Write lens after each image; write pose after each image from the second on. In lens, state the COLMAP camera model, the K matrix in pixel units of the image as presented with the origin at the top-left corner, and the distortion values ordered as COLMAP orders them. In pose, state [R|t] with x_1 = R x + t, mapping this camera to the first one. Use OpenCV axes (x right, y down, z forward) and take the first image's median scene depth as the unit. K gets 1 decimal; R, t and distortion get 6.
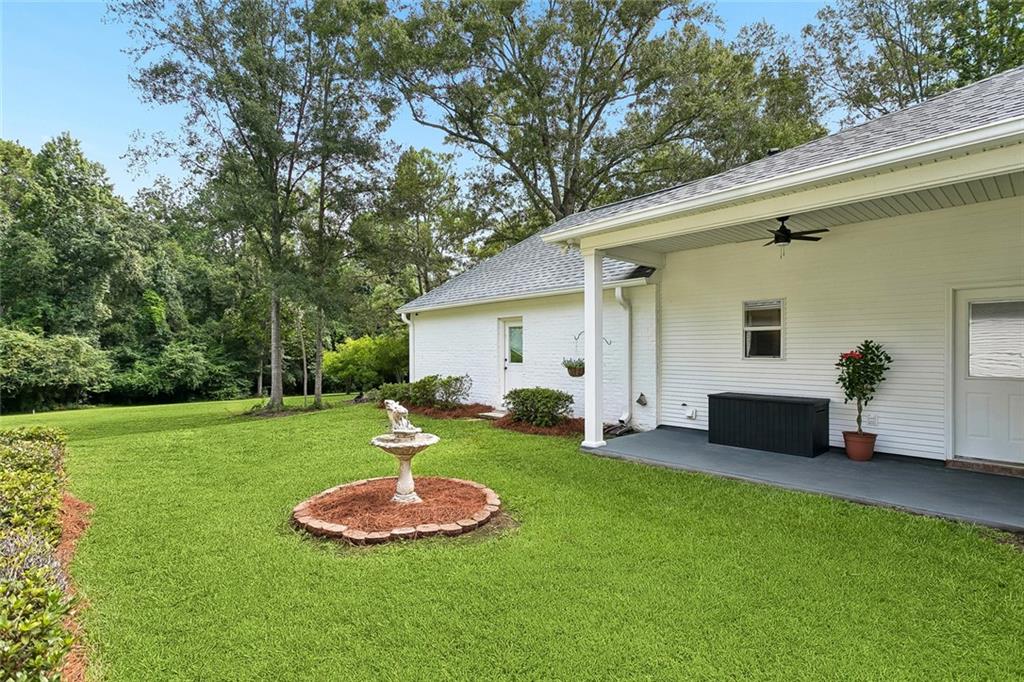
lens RADIAL K [[491.8, 0, 513.2], [0, 491.8, 345.7], [0, 0, 1]] dist [0.000603, 0.004322]
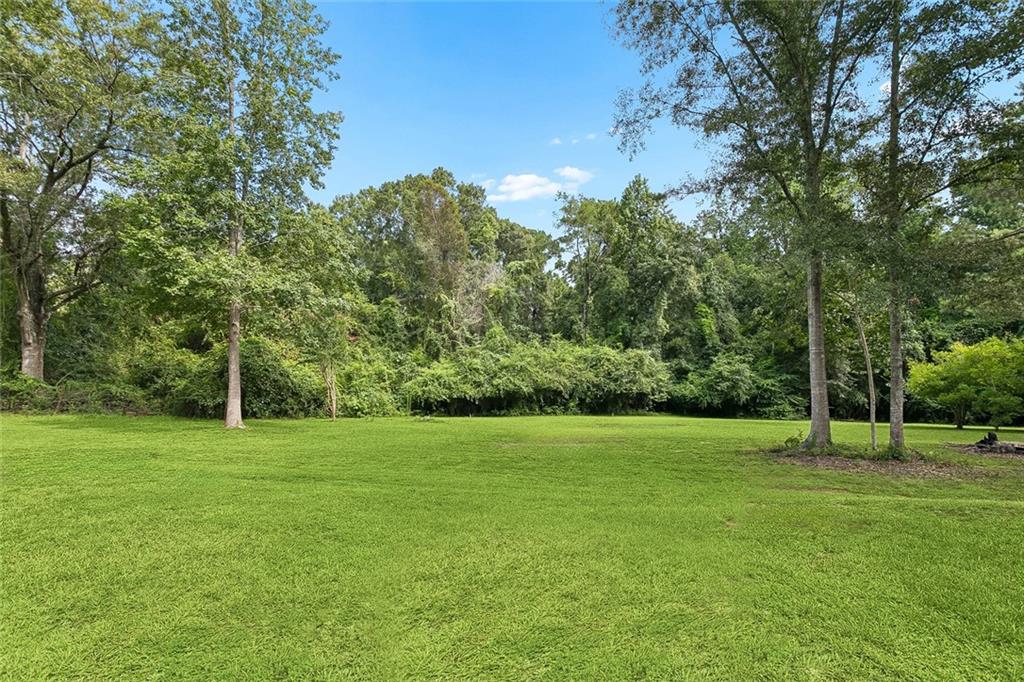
lens RADIAL K [[491.8, 0, 506.5], [0, 491.8, 343.4], [0, 0, 1]] dist [0.000603, 0.004322]
pose [[0.488704, -0.039262, -0.871566, -0.059740], [0.008623, 0.999155, -0.040174, 0.007675], [0.872407, 0.012117, 0.488630, 0.170671]]
